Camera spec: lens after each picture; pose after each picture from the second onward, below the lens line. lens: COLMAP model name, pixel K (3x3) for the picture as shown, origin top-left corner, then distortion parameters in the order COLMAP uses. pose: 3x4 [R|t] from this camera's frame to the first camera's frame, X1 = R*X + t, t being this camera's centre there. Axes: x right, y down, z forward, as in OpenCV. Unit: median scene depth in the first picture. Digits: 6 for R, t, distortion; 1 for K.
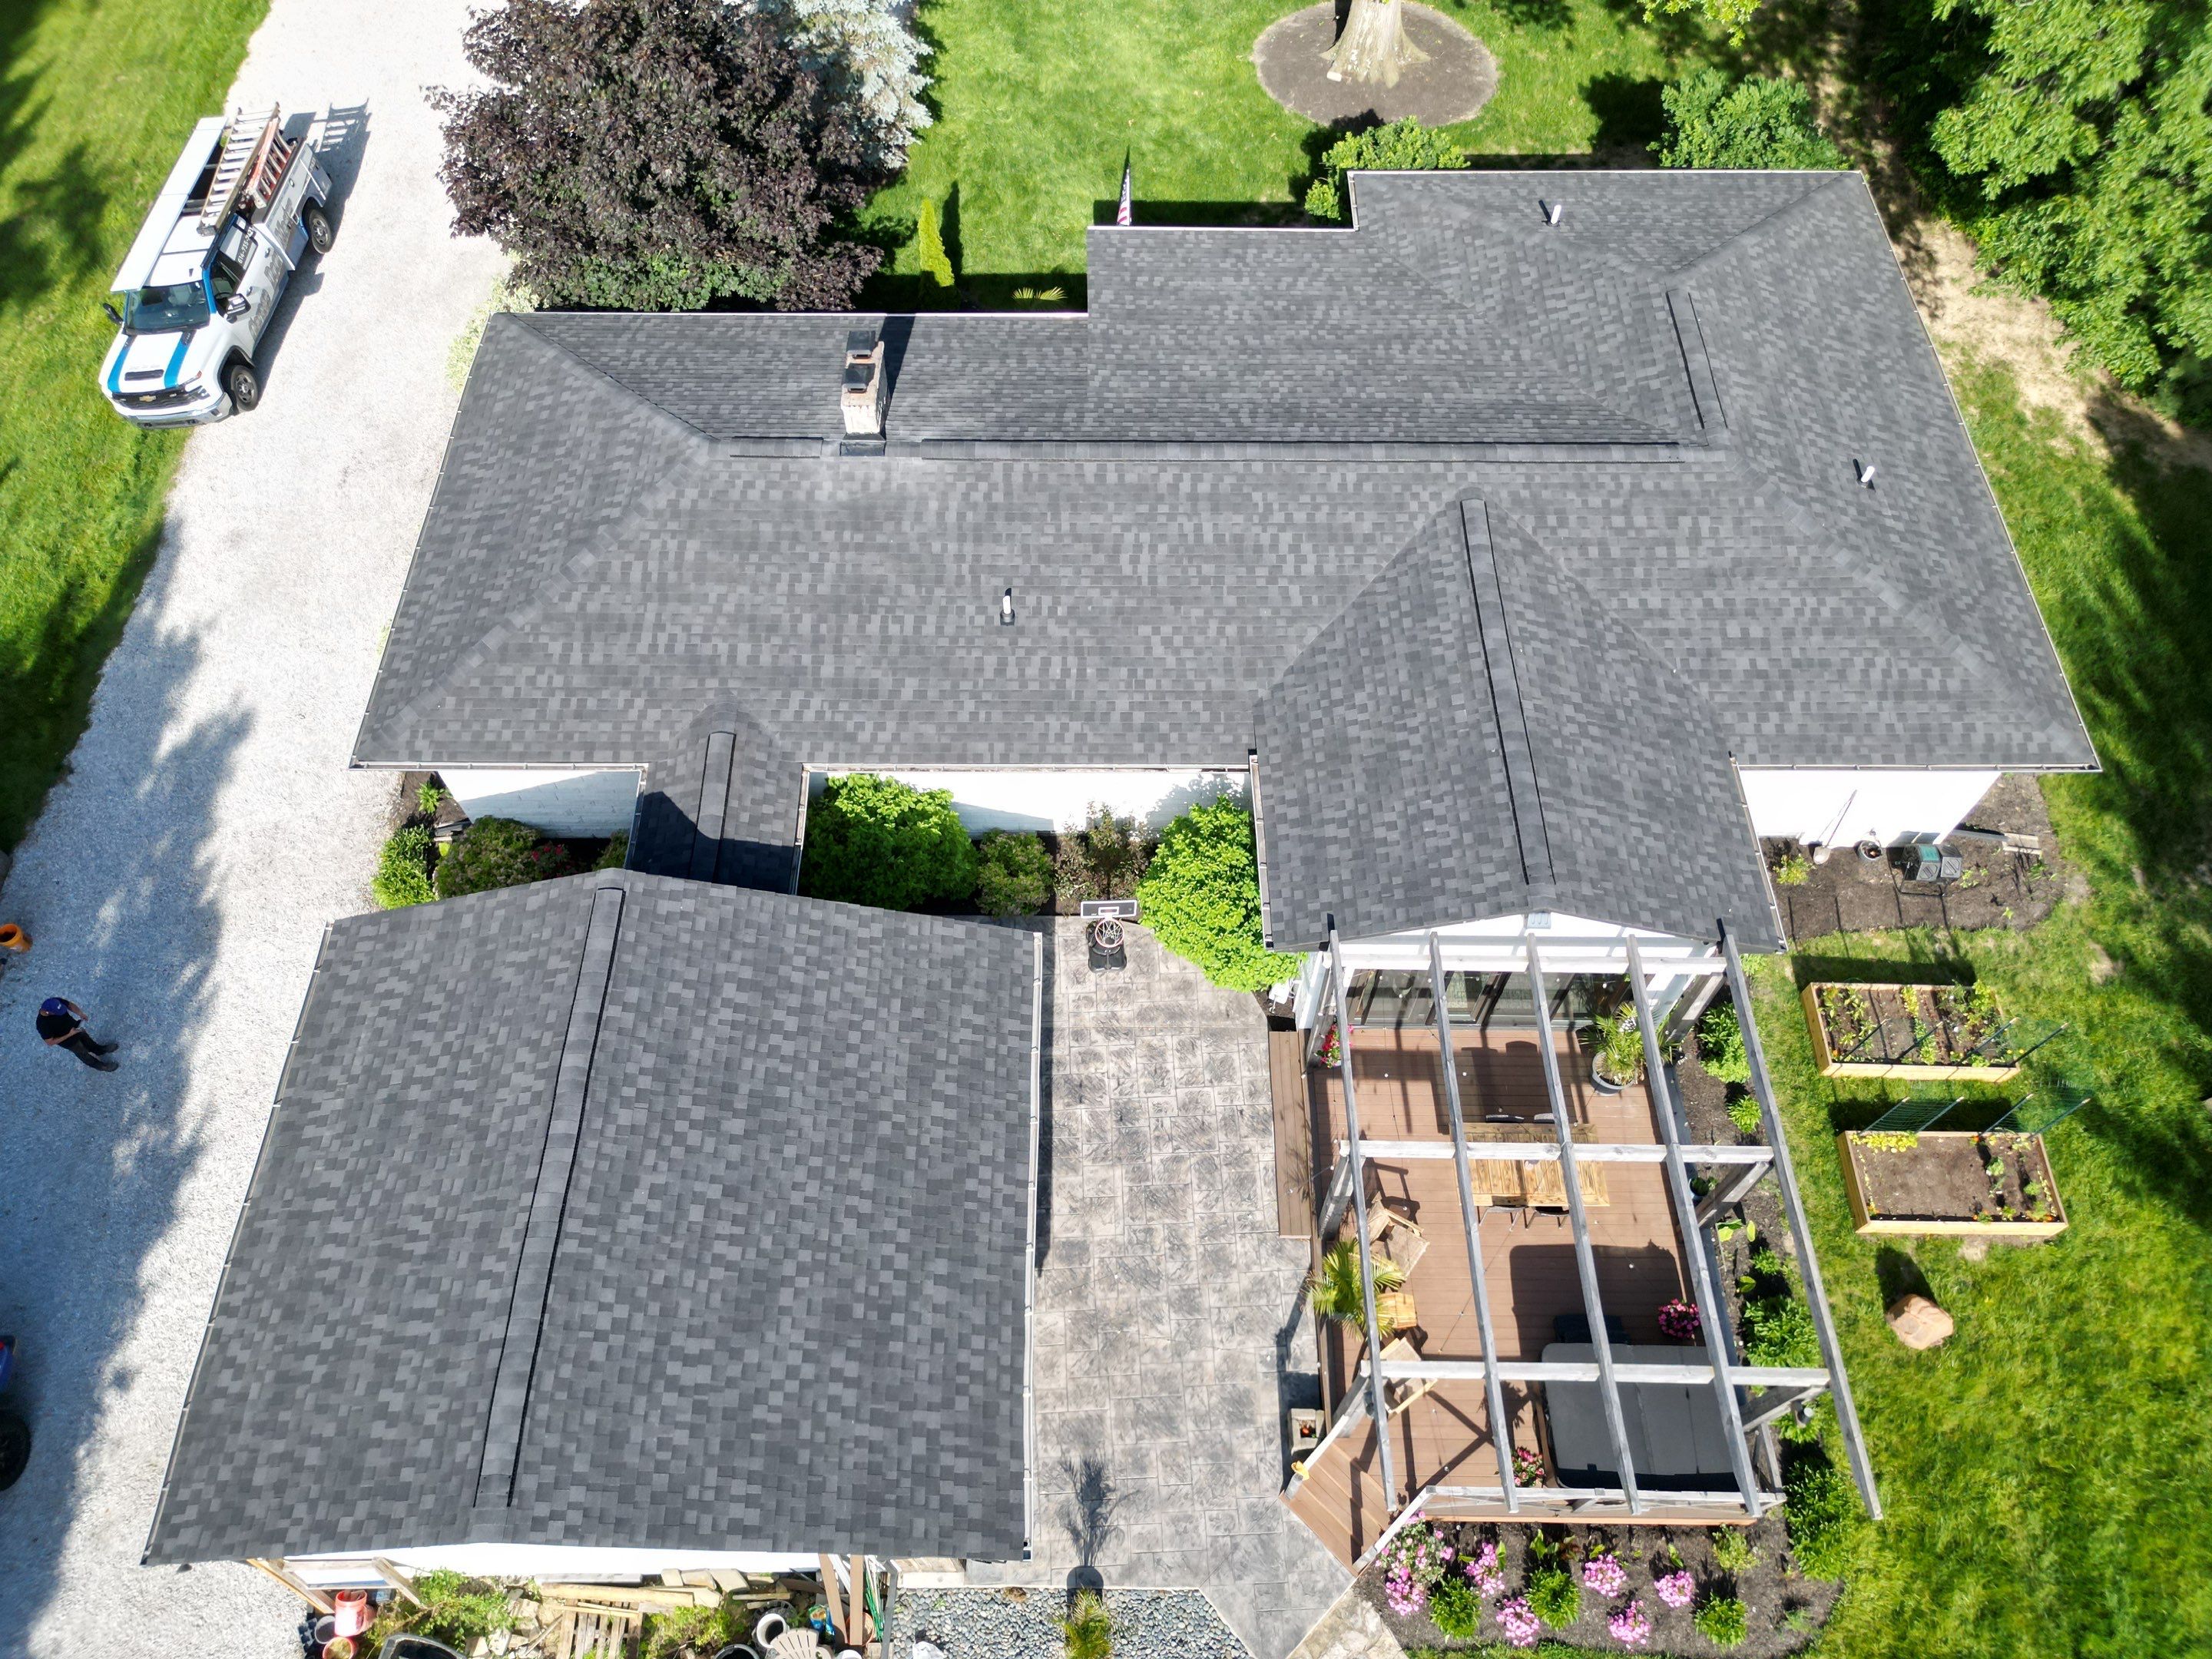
lens RADIAL K [[1437.7, 0, 1106.0], [0, 1437.7, 829.5], [0, 0, 1]] dist [0.074158, -0.062476]
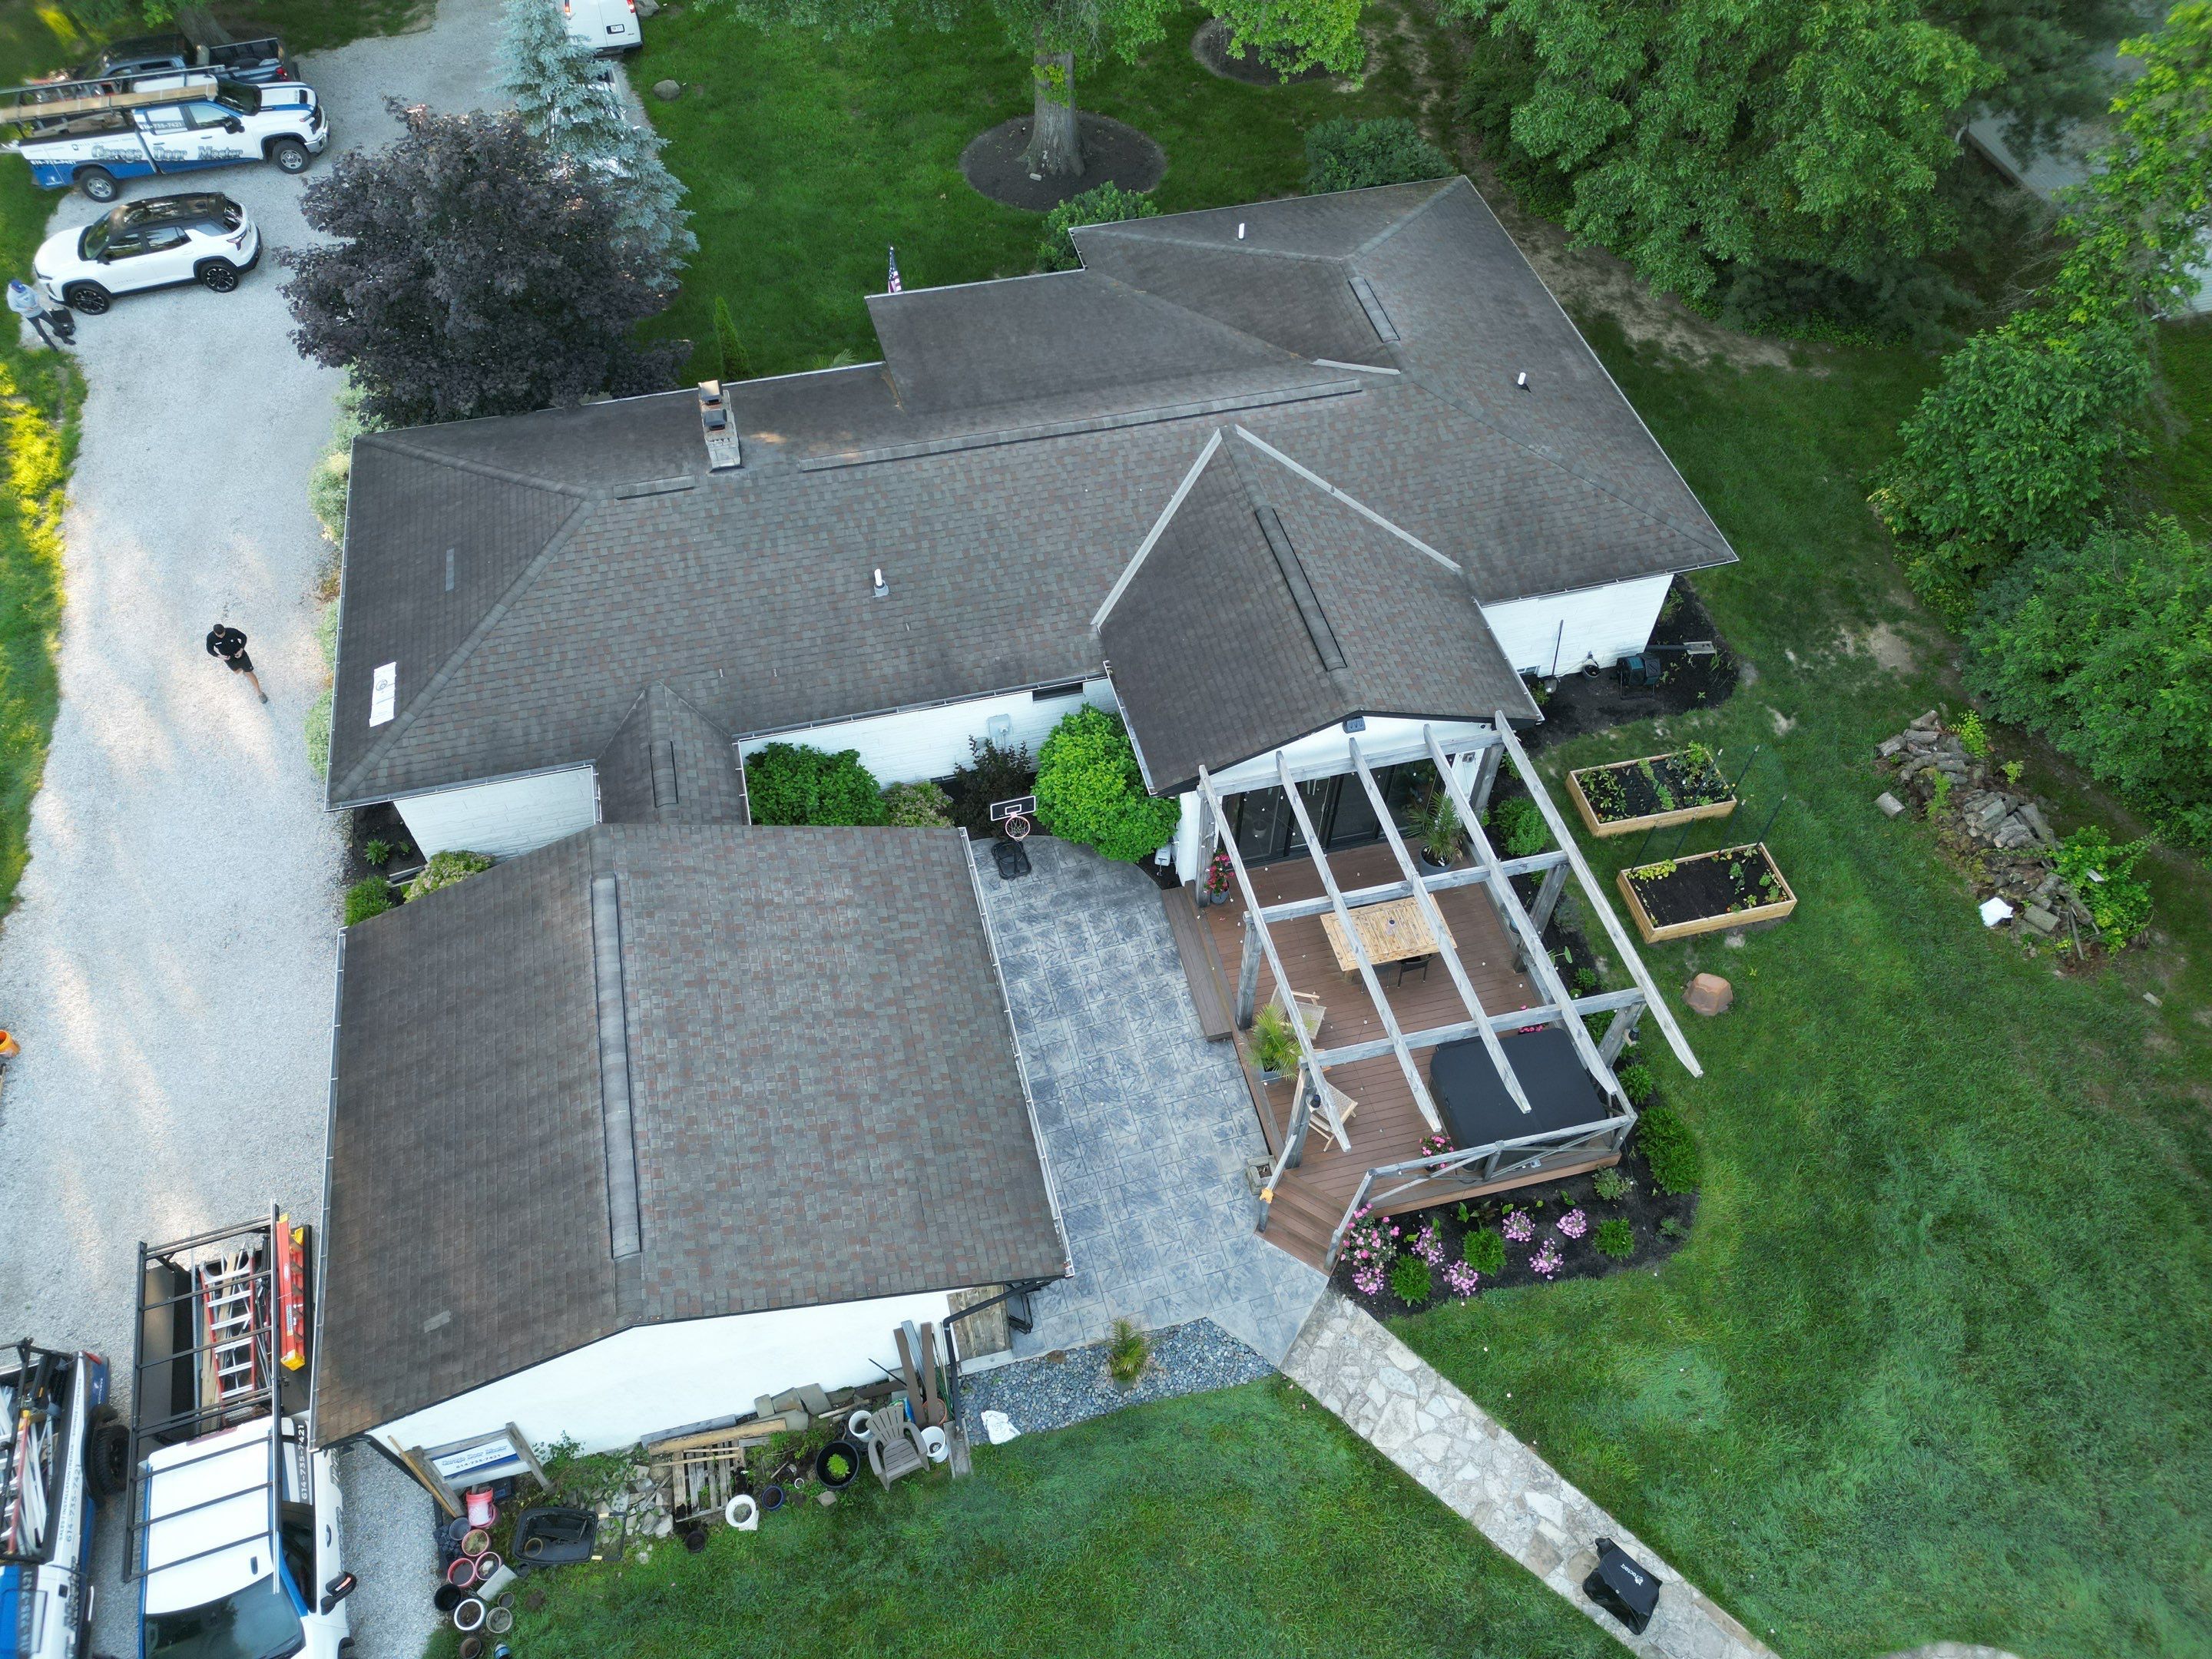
lens RADIAL K [[1437.7, 0, 1106.0], [0, 1437.7, 829.5], [0, 0, 1]] dist [0.074158, -0.062476]
pose [[0.970742, -0.193074, 0.142770, -0.094587], [0.206203, 0.974931, -0.083607, 0.186442], [-0.123049, 0.110600, 0.986218, -0.178555]]
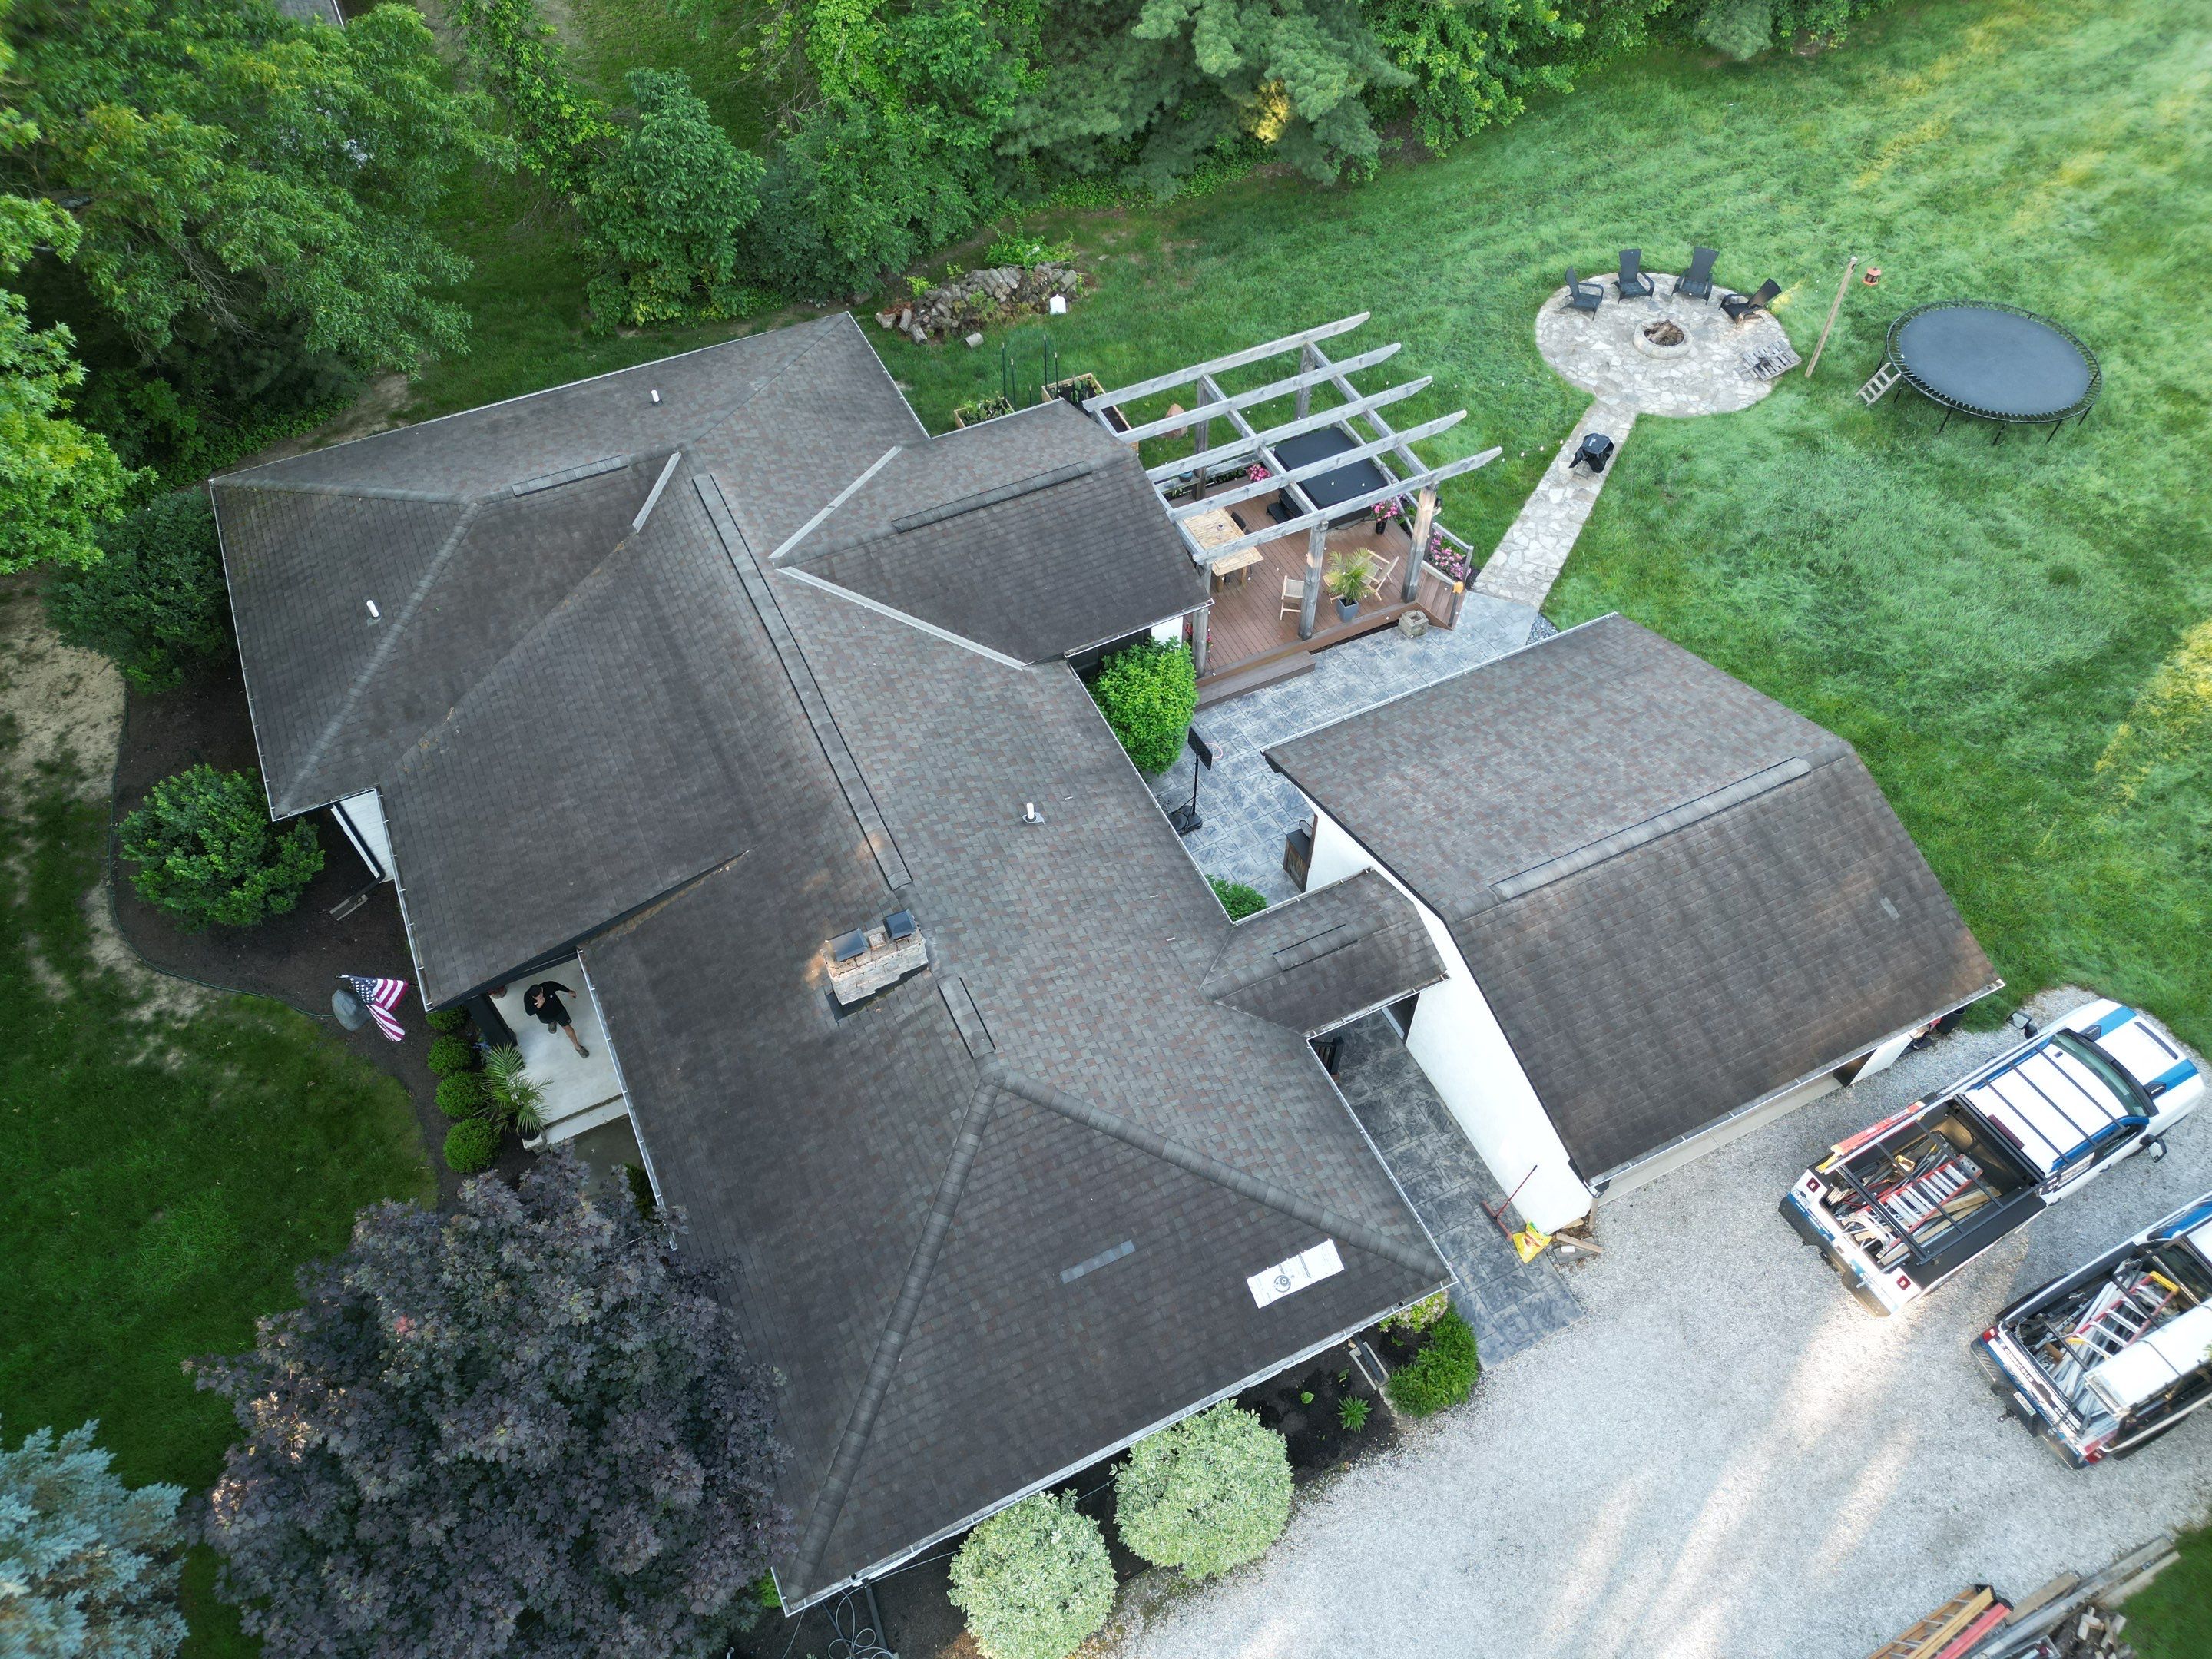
lens RADIAL K [[1437.7, 0, 1106.0], [0, 1437.7, 829.5], [0, 0, 1]] dist [0.074158, -0.062476]
pose [[-0.411556, -0.740311, 0.531565, -0.710067], [0.790560, 0.000220, 0.612385, -0.819007], [-0.453472, 0.672264, 0.585170, 0.347650]]
